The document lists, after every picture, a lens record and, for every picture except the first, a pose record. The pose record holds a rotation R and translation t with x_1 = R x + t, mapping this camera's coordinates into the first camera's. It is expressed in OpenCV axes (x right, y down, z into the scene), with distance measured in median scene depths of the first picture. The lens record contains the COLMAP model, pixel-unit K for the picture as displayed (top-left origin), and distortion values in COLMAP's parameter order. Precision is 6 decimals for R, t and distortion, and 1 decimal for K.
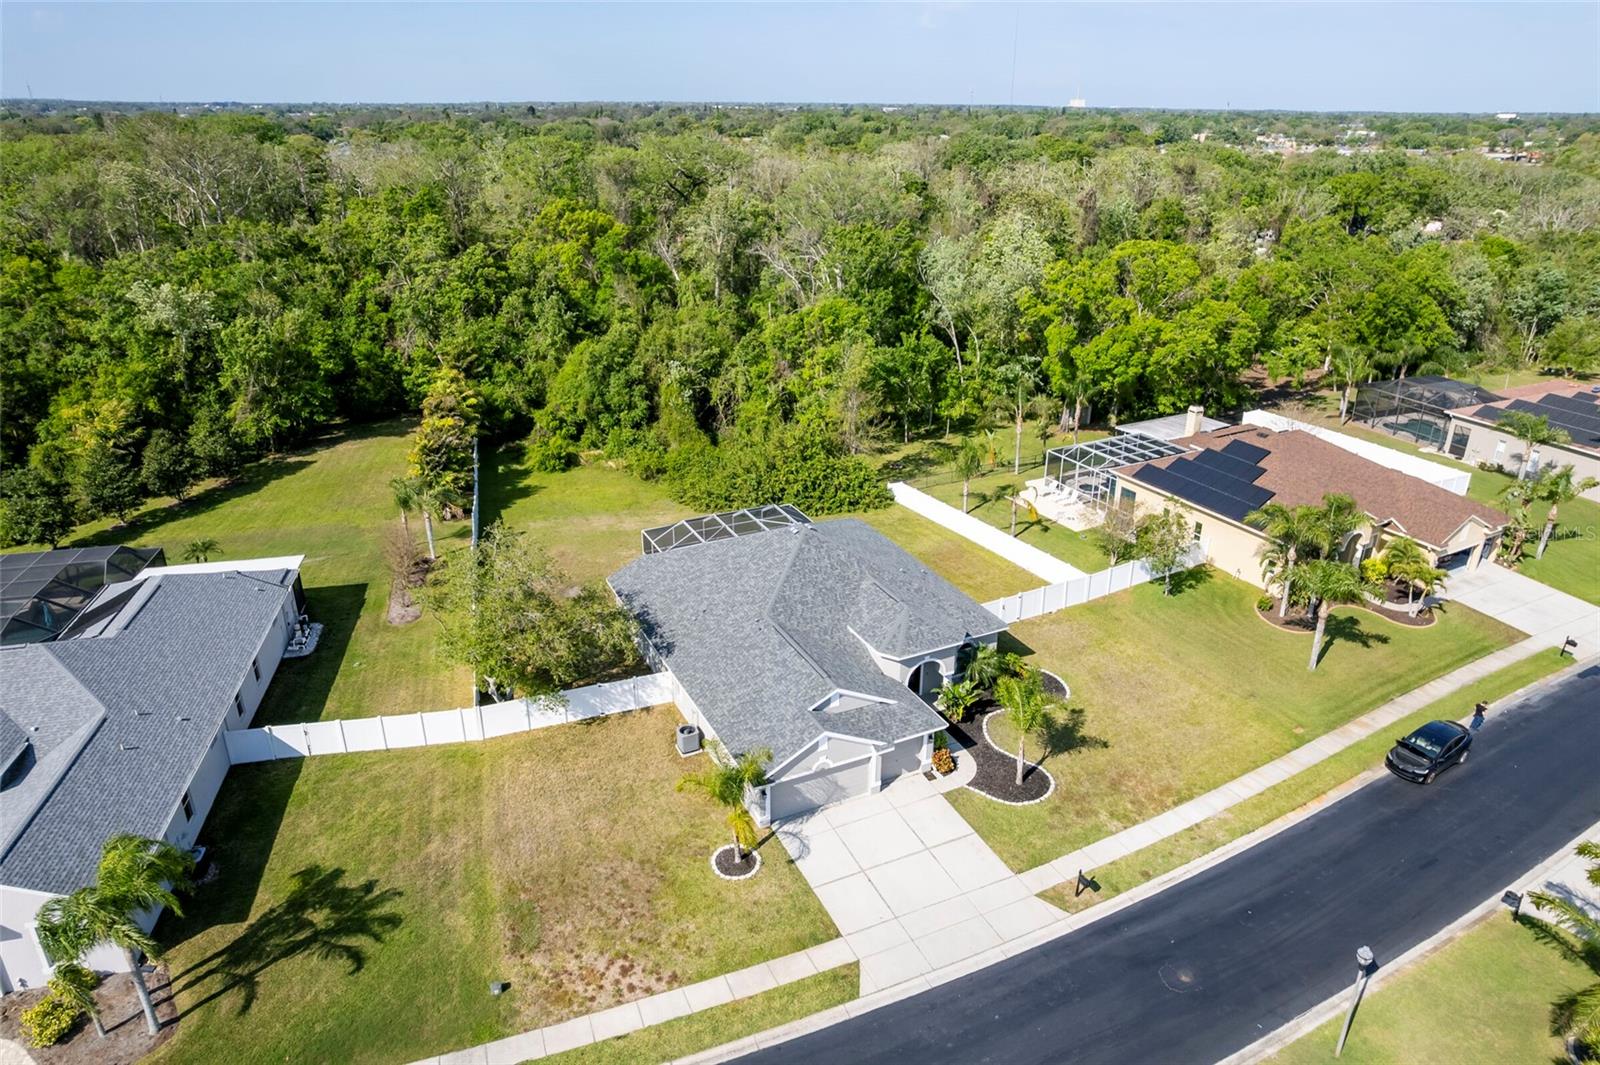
lens RADIAL K [[1026.5, 0, 809.1], [0, 1026.5, 524.6], [0, 0, 1]] dist [-0.071476, 0.059104]
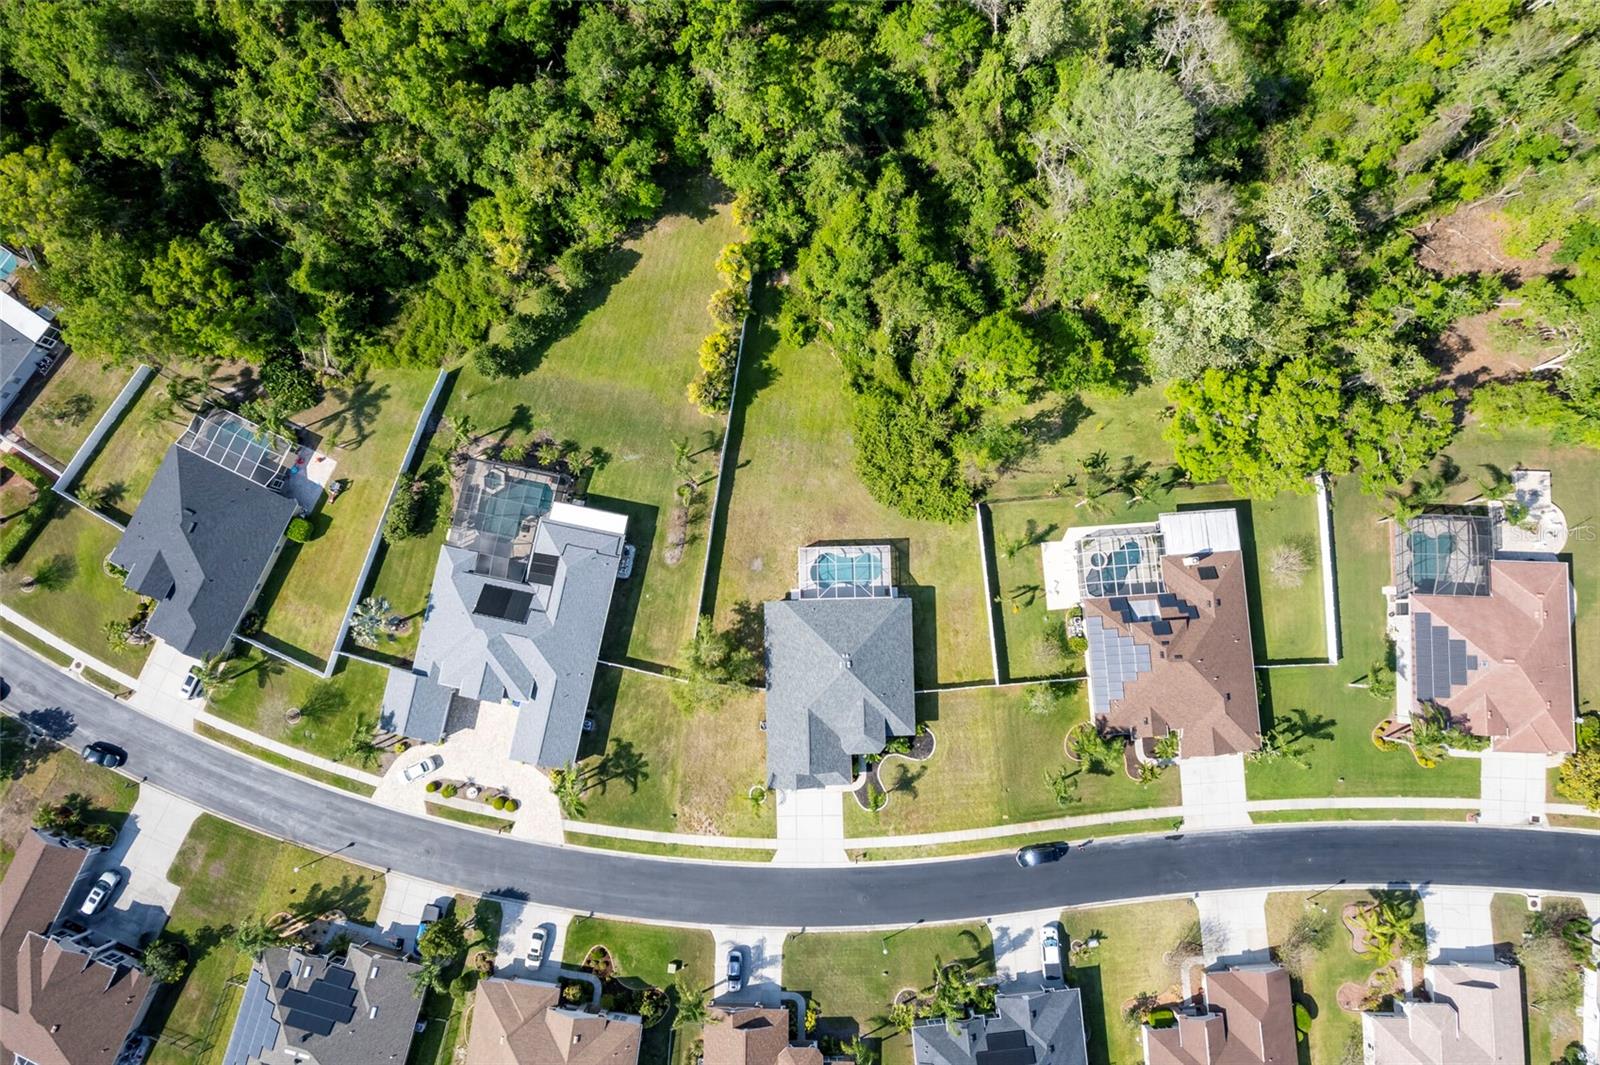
lens RADIAL K [[1026.5, 0, 800.8], [0, 1026.5, 526.7], [0, 0, 1]] dist [-0.071476, 0.059104]
pose [[0.905411, 0.421564, -0.050141, -0.134440], [-0.158148, 0.444529, 0.881694, -2.551380], [0.393979, -0.790366, 0.469151, 0.285906]]
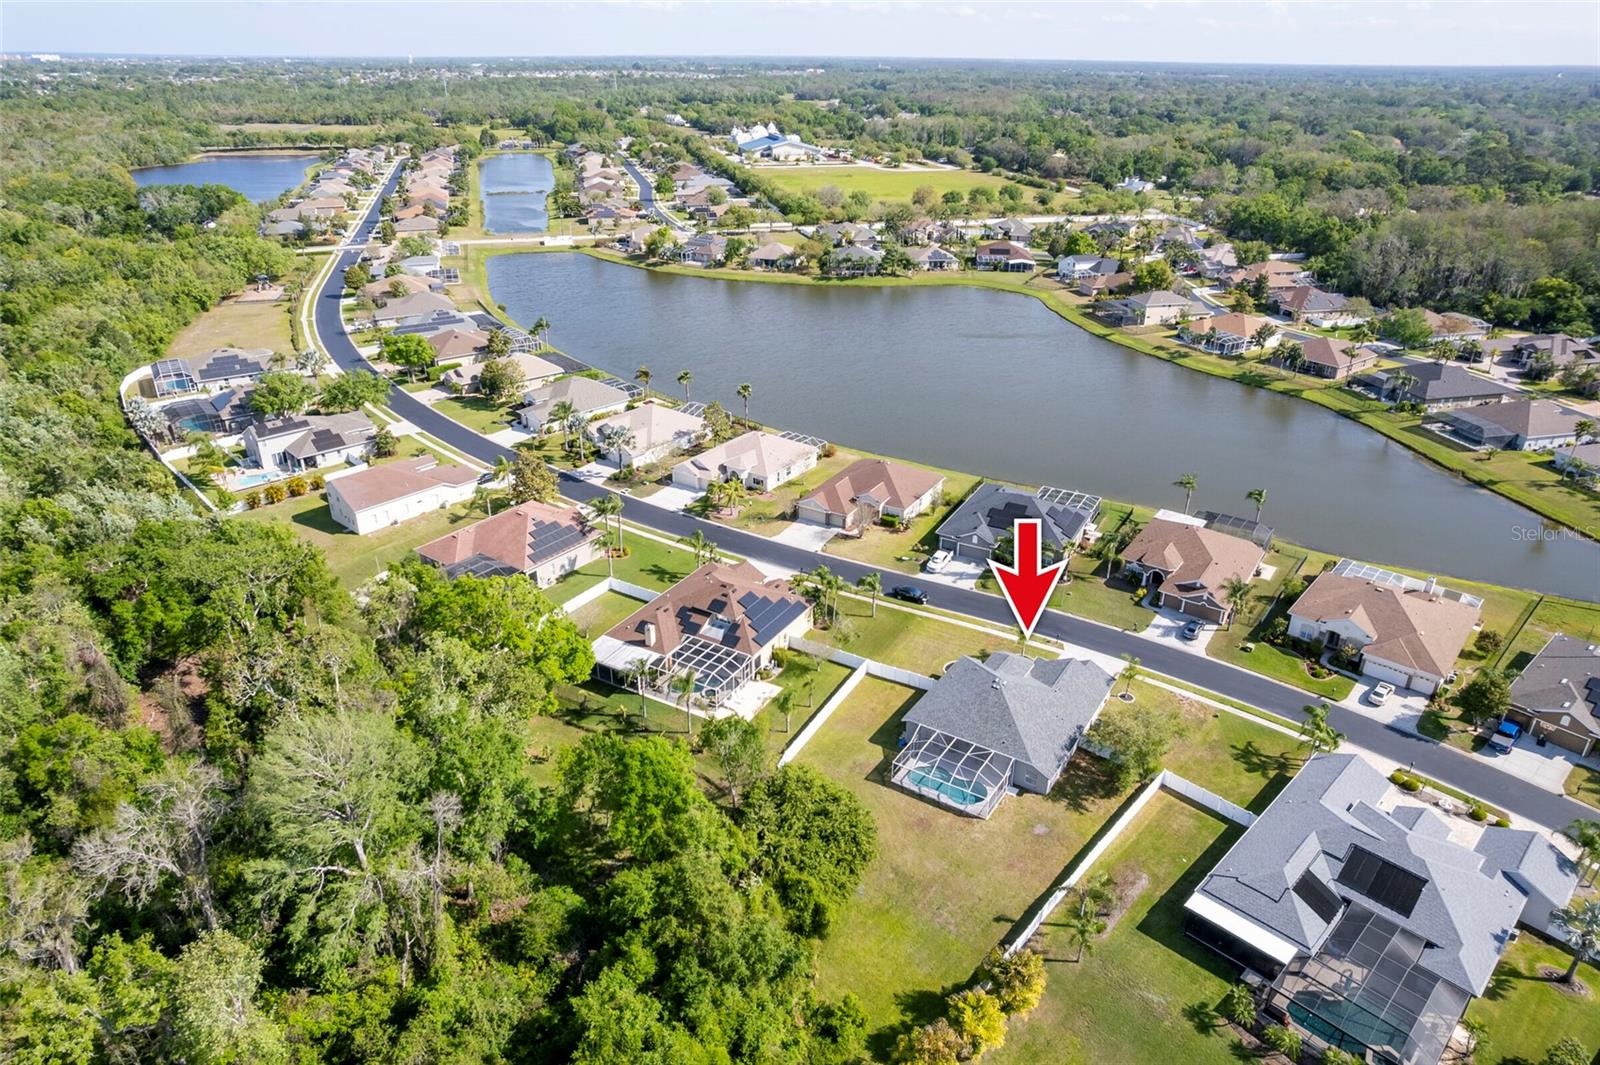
lens RADIAL K [[1026.5, 0, 797.5], [0, 1026.5, 525.6], [0, 0, 1]] dist [-0.071476, 0.059104]
pose [[-0.512366, -0.375556, 0.772294, -1.639529], [0.324313, 0.748092, 0.578947, -2.013396], [-0.795174, 0.547098, -0.261500, 2.217108]]
